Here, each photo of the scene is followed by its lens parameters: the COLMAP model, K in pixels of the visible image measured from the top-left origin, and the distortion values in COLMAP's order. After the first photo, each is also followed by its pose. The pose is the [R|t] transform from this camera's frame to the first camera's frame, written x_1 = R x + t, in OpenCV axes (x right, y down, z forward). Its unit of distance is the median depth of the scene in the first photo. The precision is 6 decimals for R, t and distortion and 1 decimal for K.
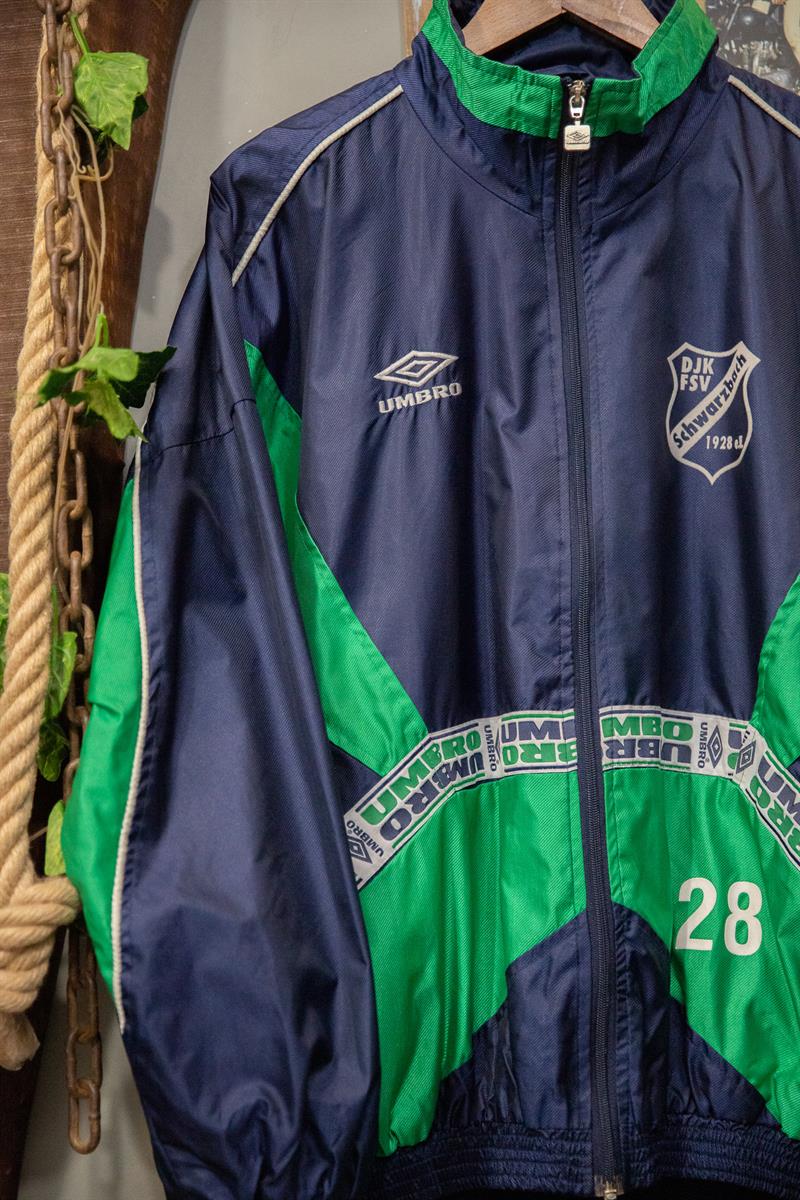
lens RADIAL K [[2144.4, 0, 397.2], [0, 2144.4, 605.7], [0, 0, 1]] dist [0.144992, 0.195478]
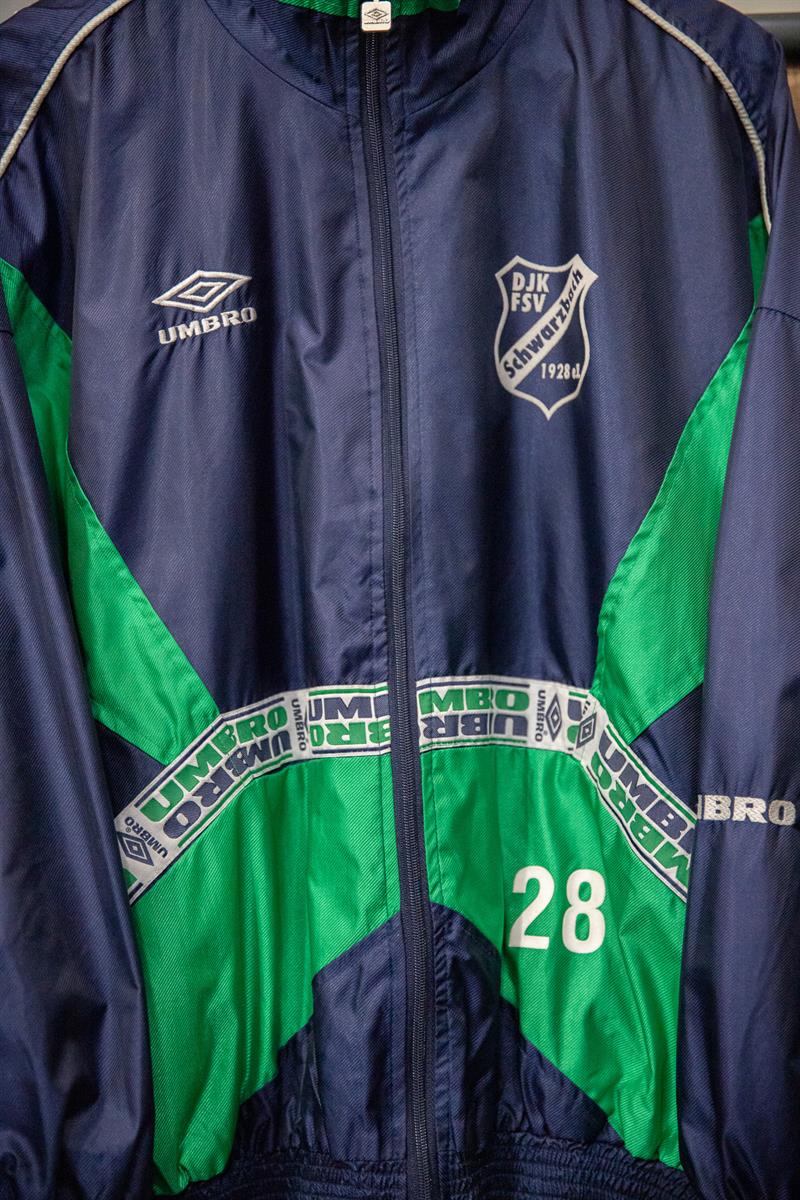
lens RADIAL K [[2038.8, 0, 402.0], [0, 2038.8, 617.7], [0, 0, 1]] dist [0.115009, 0.144890]
pose [[0.999843, -0.017329, 0.003611, 0.084176], [0.017048, 0.997609, 0.066973, -0.033213], [-0.004763, -0.066901, 0.997748, 0.168609]]
